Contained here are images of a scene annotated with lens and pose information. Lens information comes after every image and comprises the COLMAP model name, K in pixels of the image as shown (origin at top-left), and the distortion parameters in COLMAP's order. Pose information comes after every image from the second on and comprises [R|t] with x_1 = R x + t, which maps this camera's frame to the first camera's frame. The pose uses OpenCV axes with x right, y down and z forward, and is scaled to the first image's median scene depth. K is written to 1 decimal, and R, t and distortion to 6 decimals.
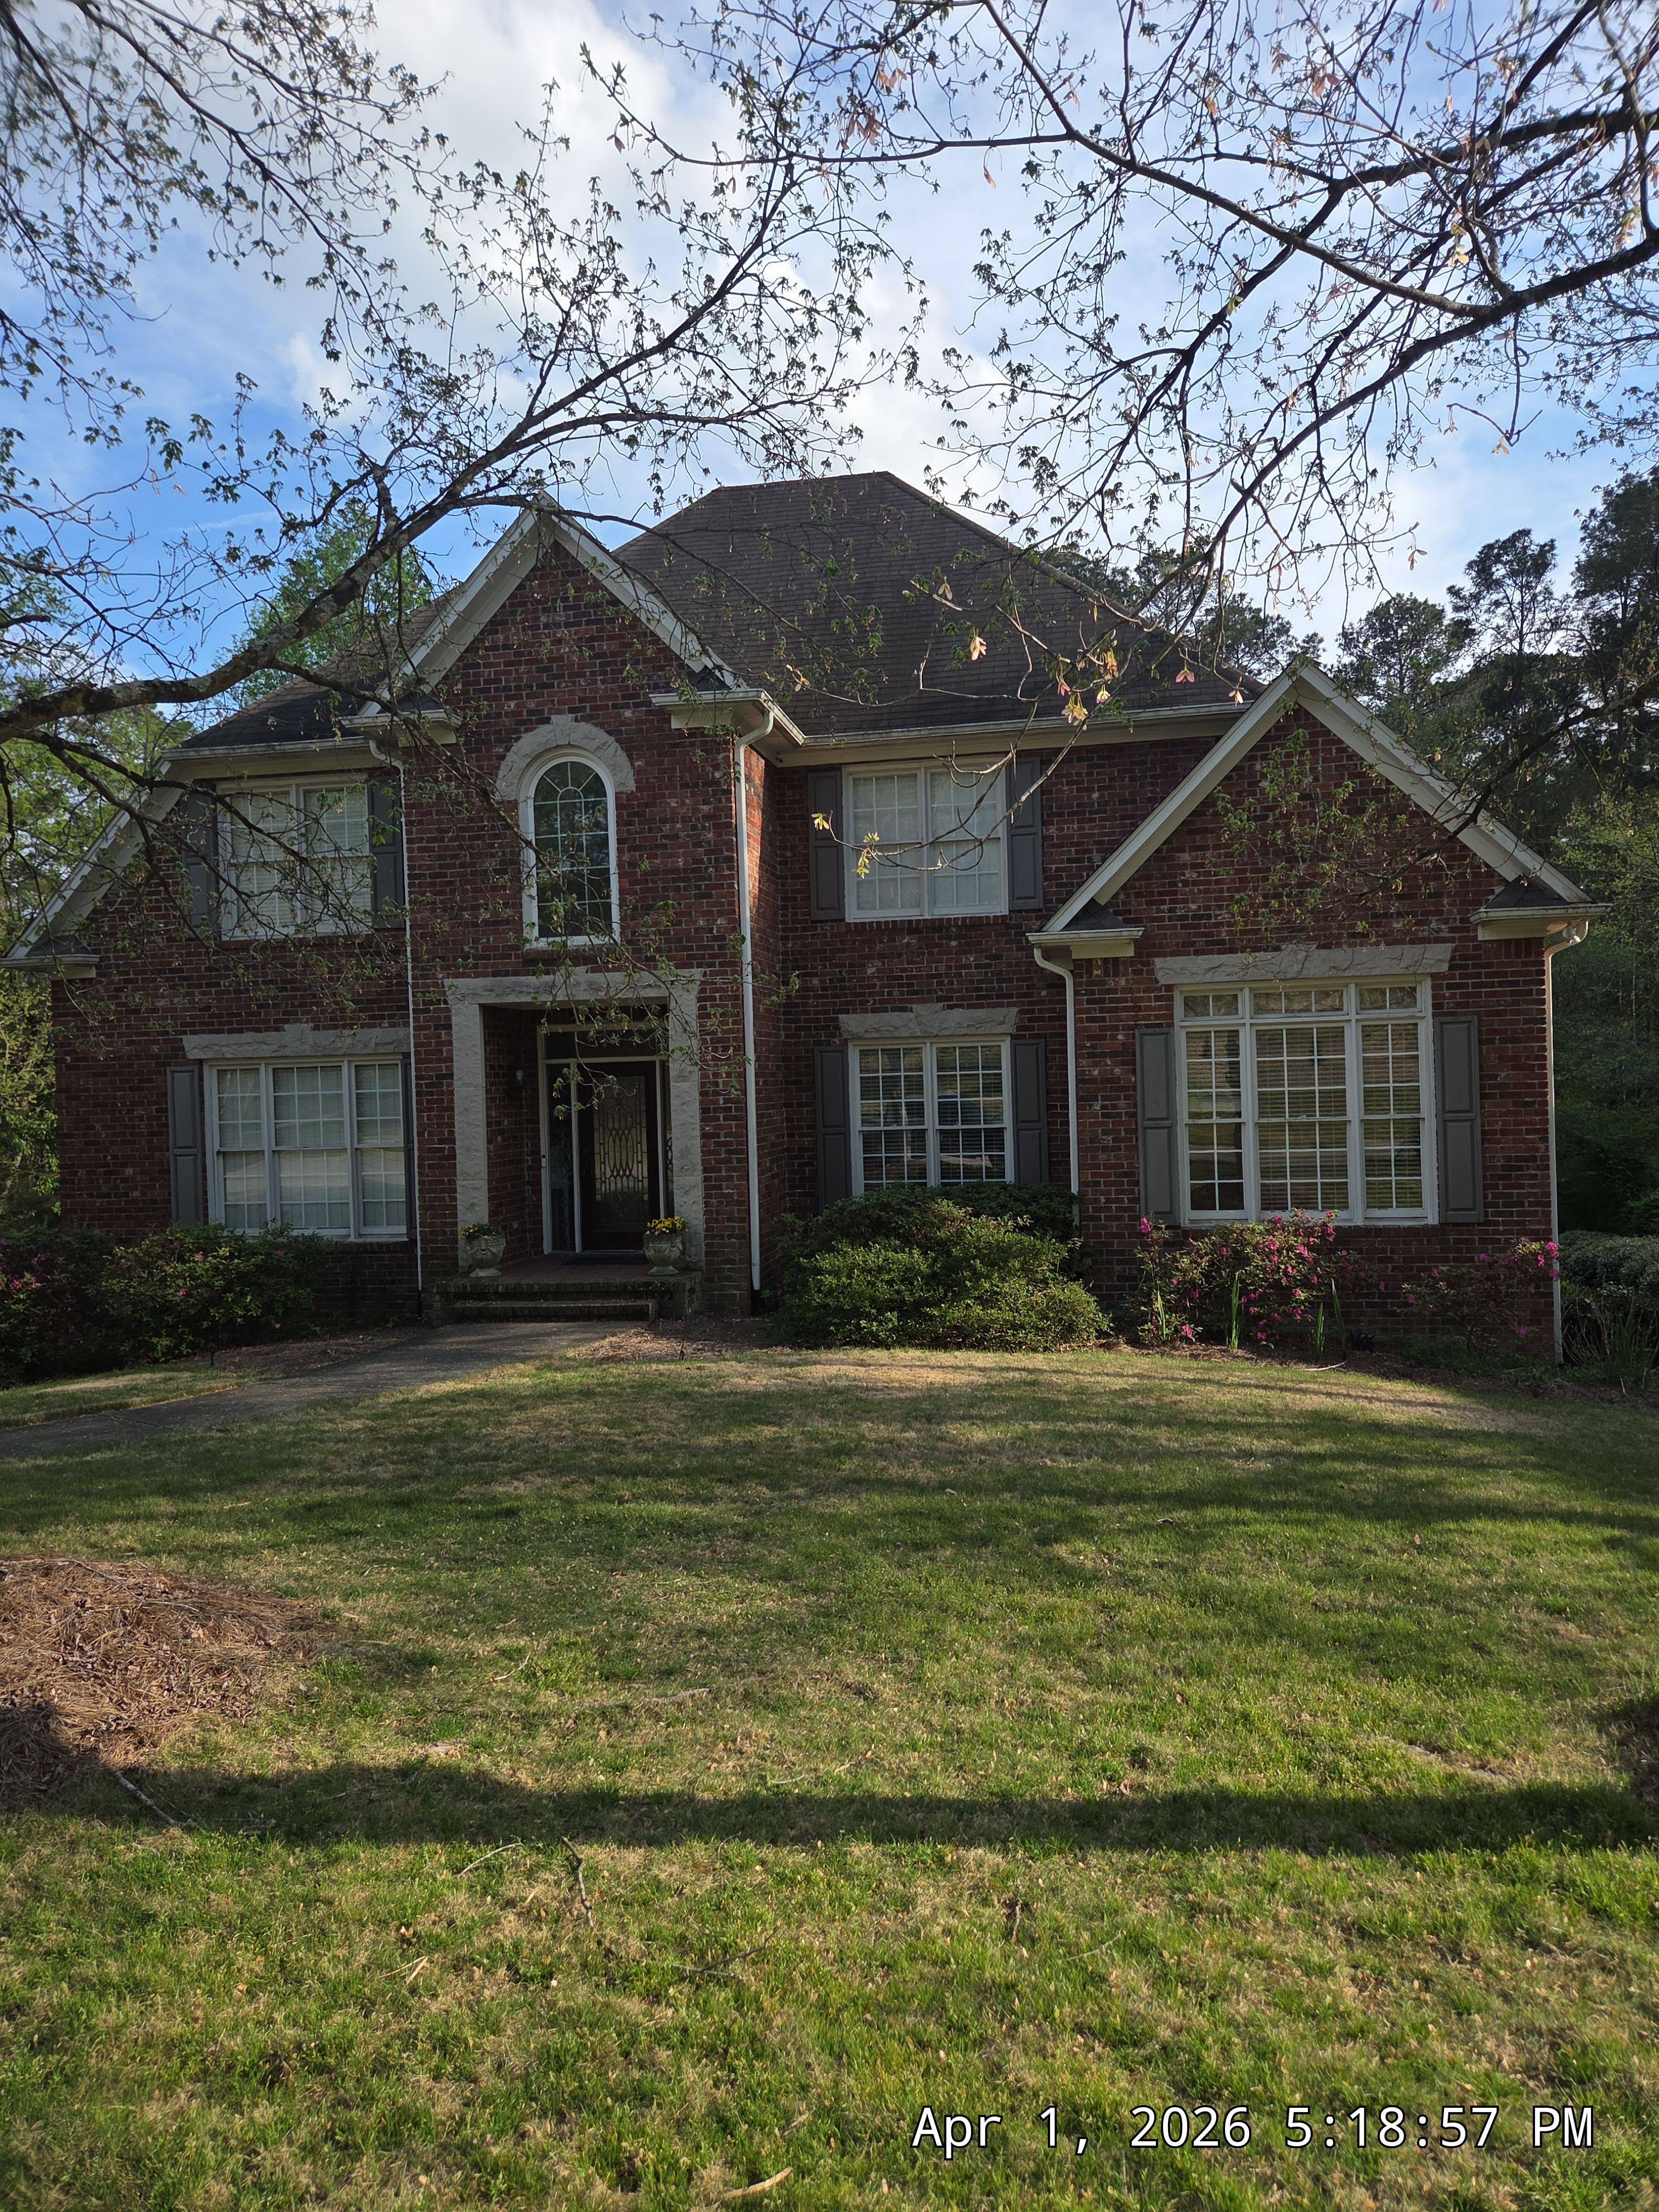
lens RADIAL K [[1439.5, 0, 835.1], [0, 1439.5, 1112.1], [0, 0, 1]] dist [0.055276, -0.000906]
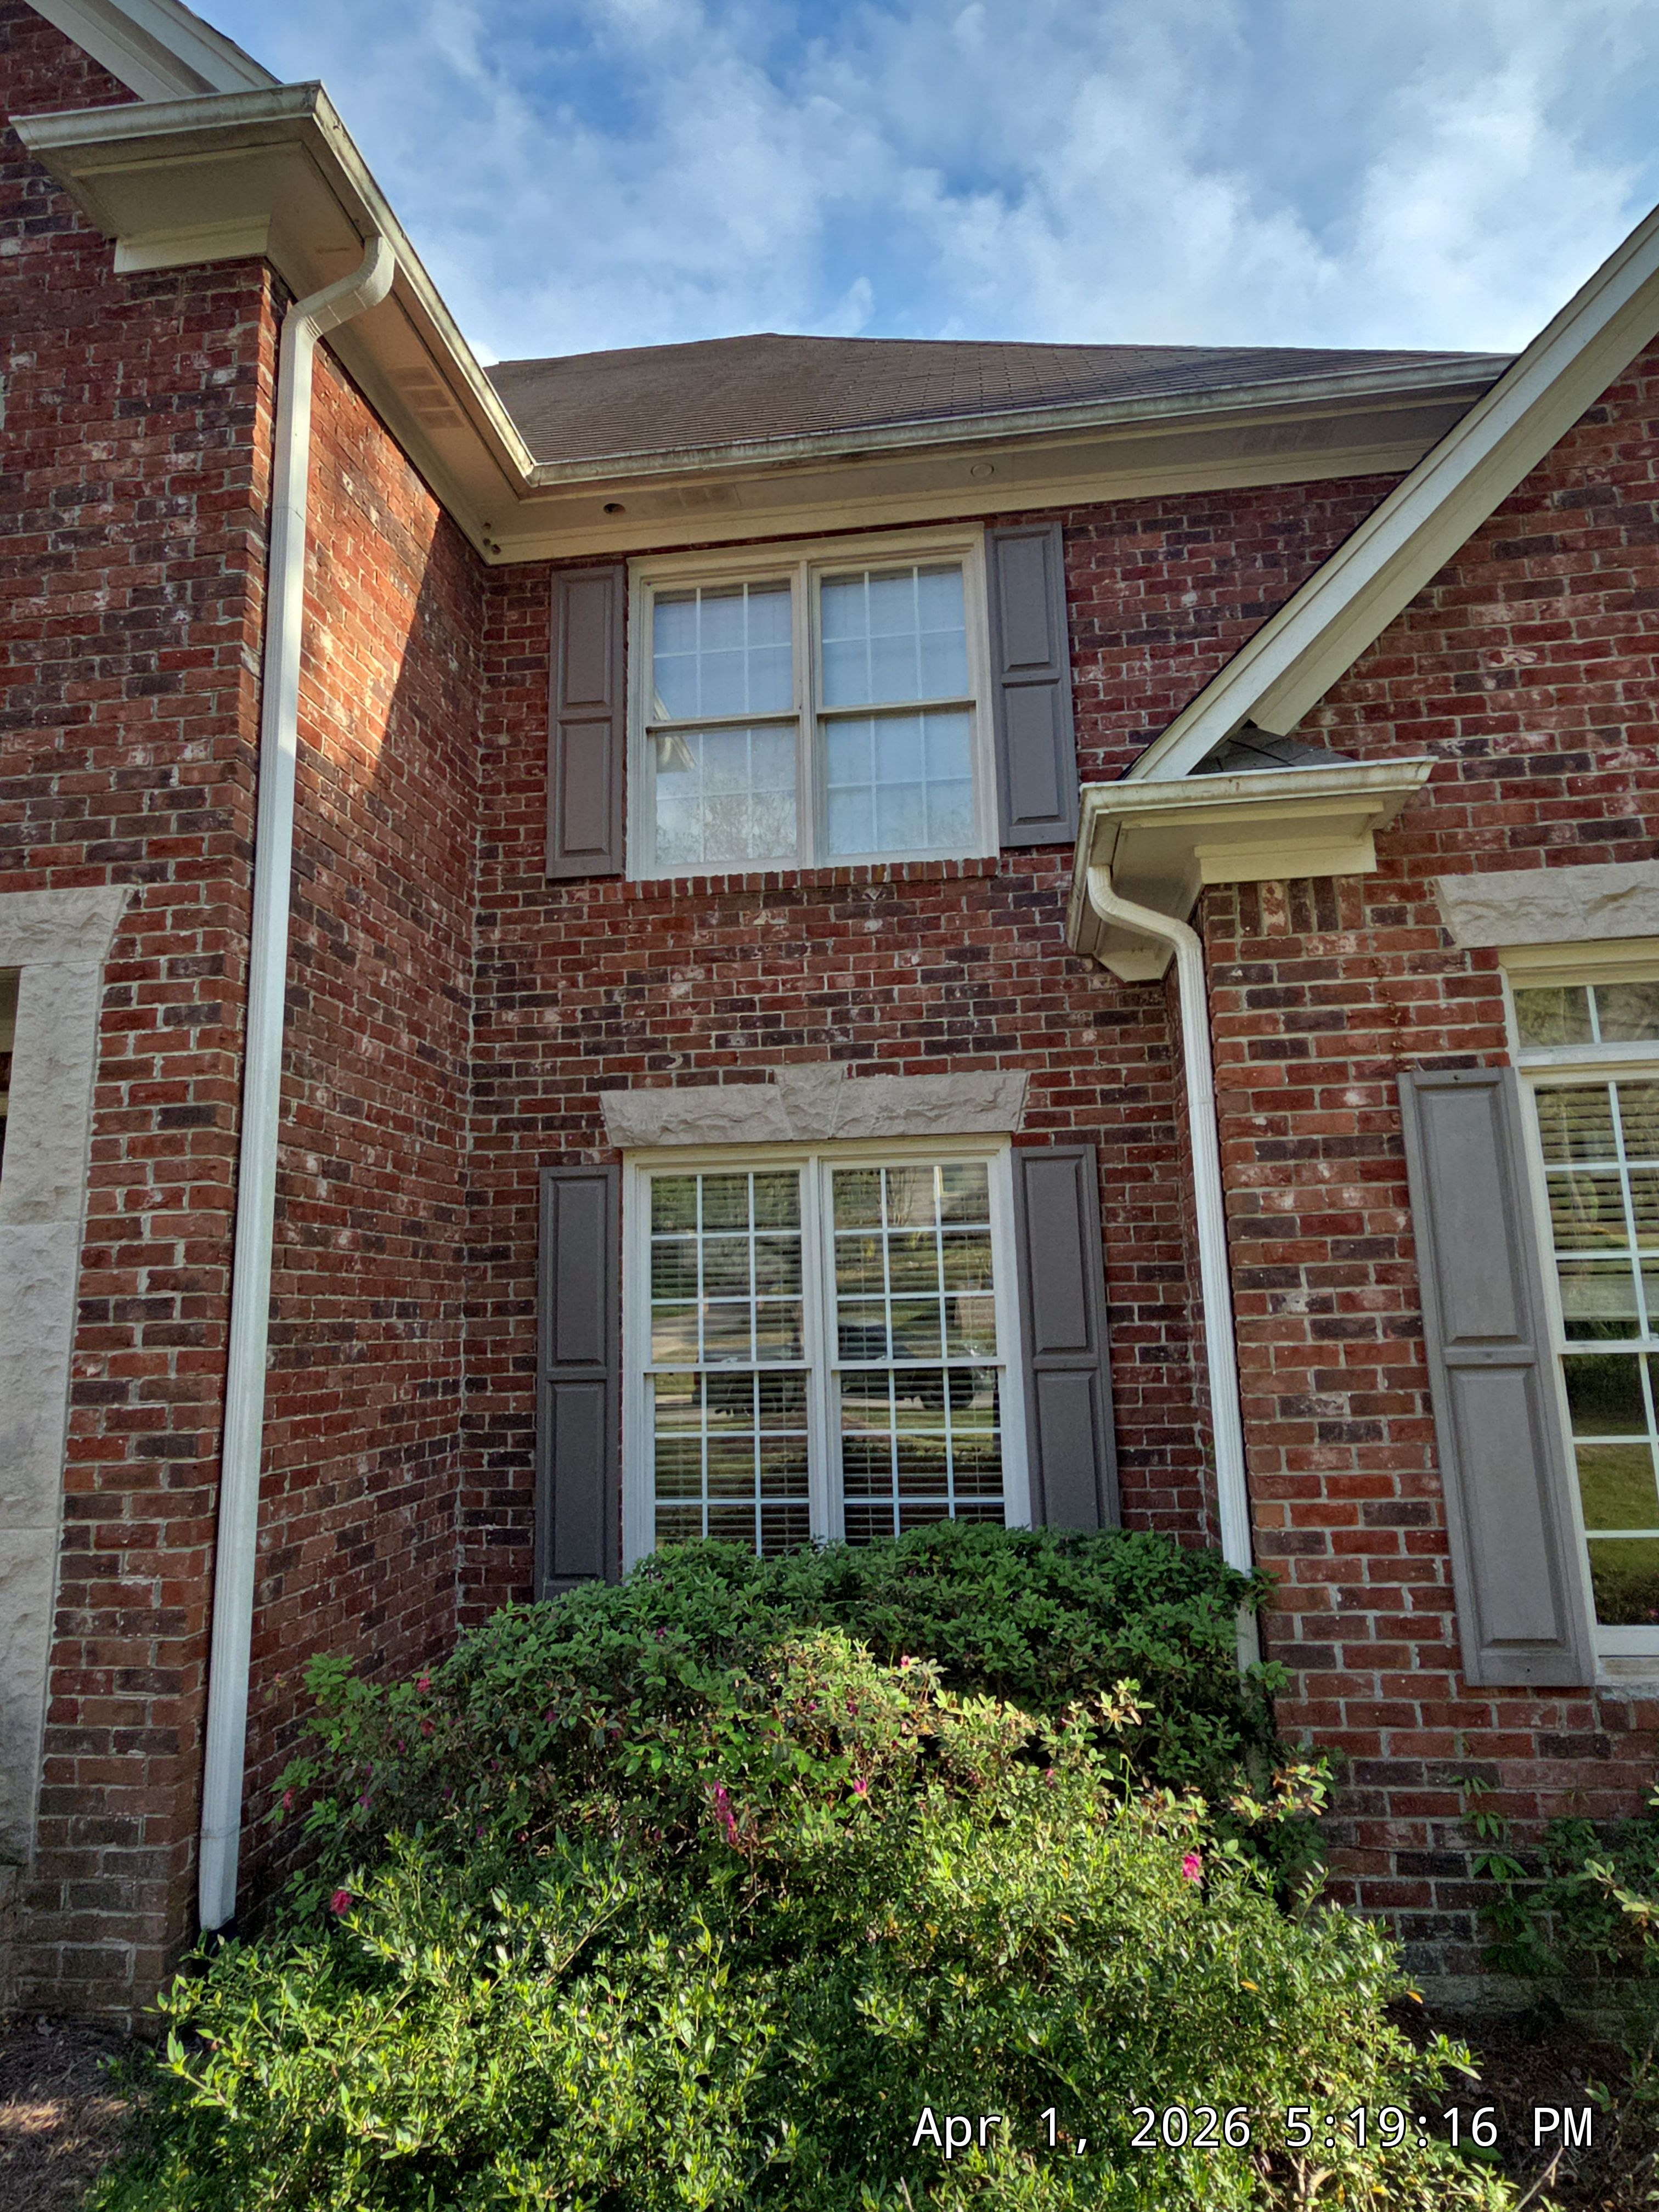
lens RADIAL K [[1296.0, 0, 848.3], [0, 1296.0, 1102.9], [0, 0, 1]] dist [0.006254, -0.003092]
pose [[0.998299, 0.011806, 0.057101, 0.058707], [-0.000798, 0.981962, -0.189078, 0.007941], [-0.058303, 0.188711, 0.980300, 0.691459]]
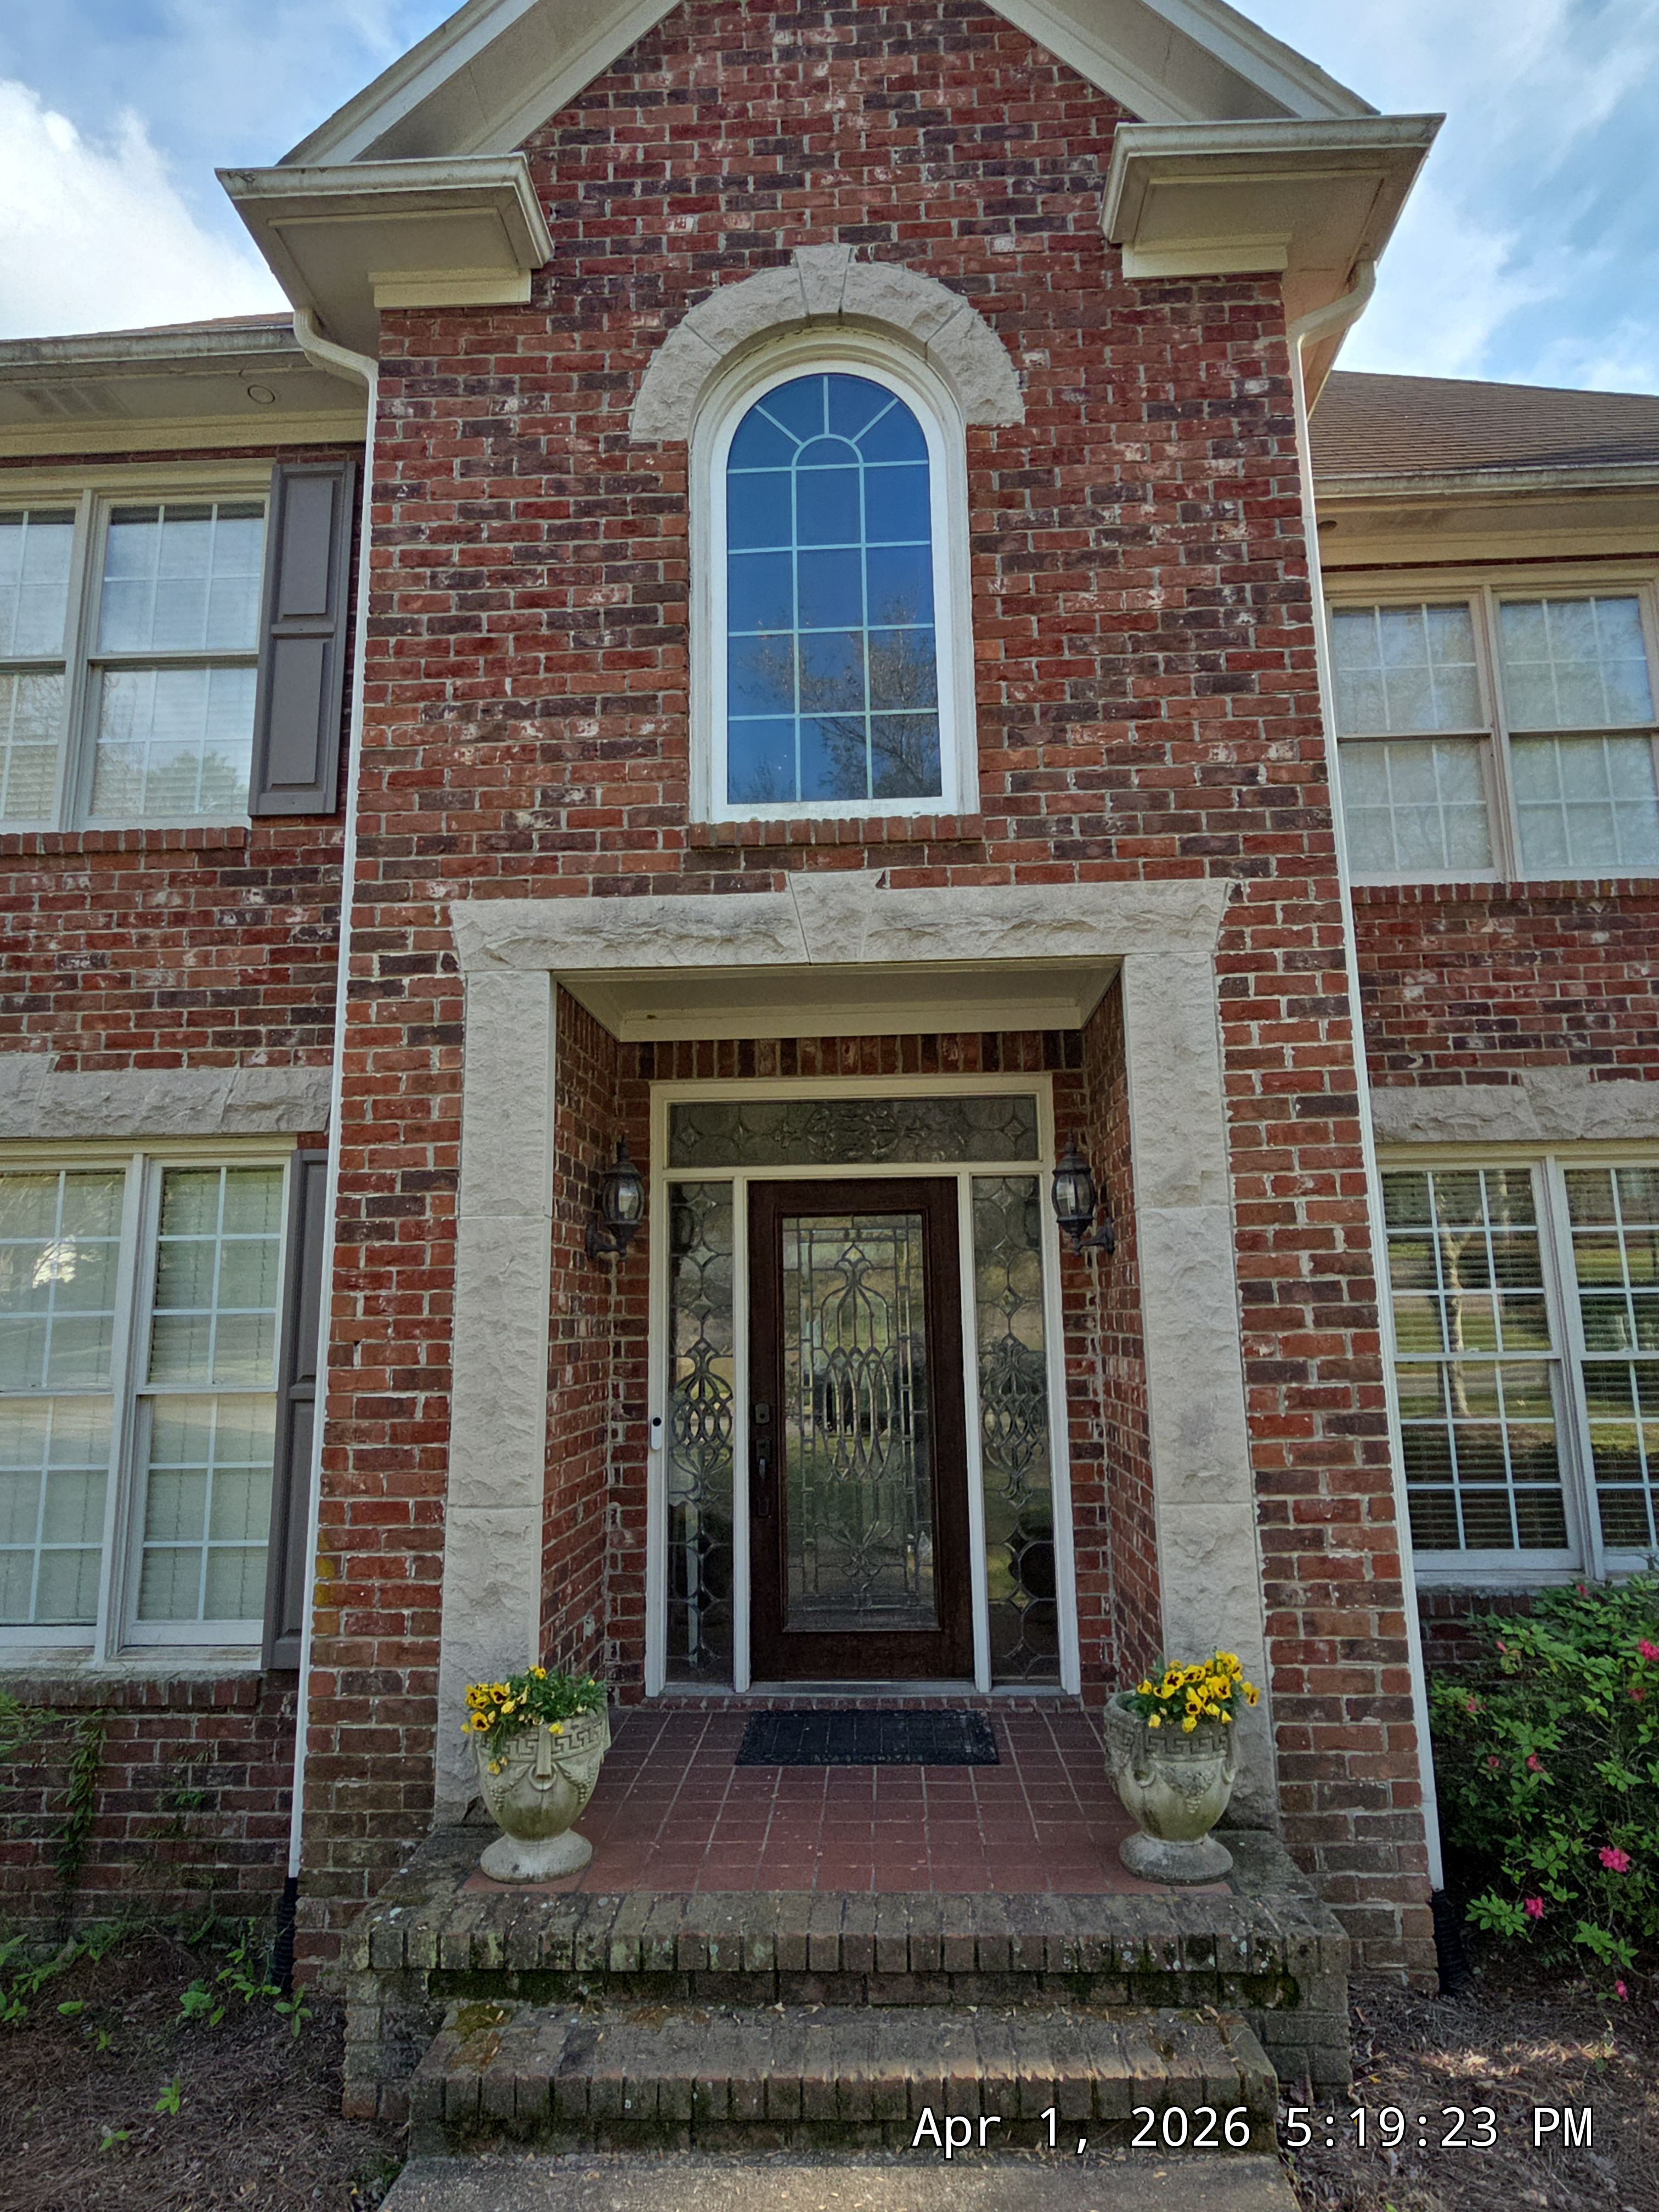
lens RADIAL K [[1283.1, 0, 839.0], [0, 1283.1, 1099.4], [0, 0, 1]] dist [0.002411, -0.000611]
pose [[0.990761, 0.036874, 0.130513, -0.220828], [-0.011544, 0.981764, -0.189753, 0.012253], [-0.135130, 0.186493, 0.973119, 0.711530]]
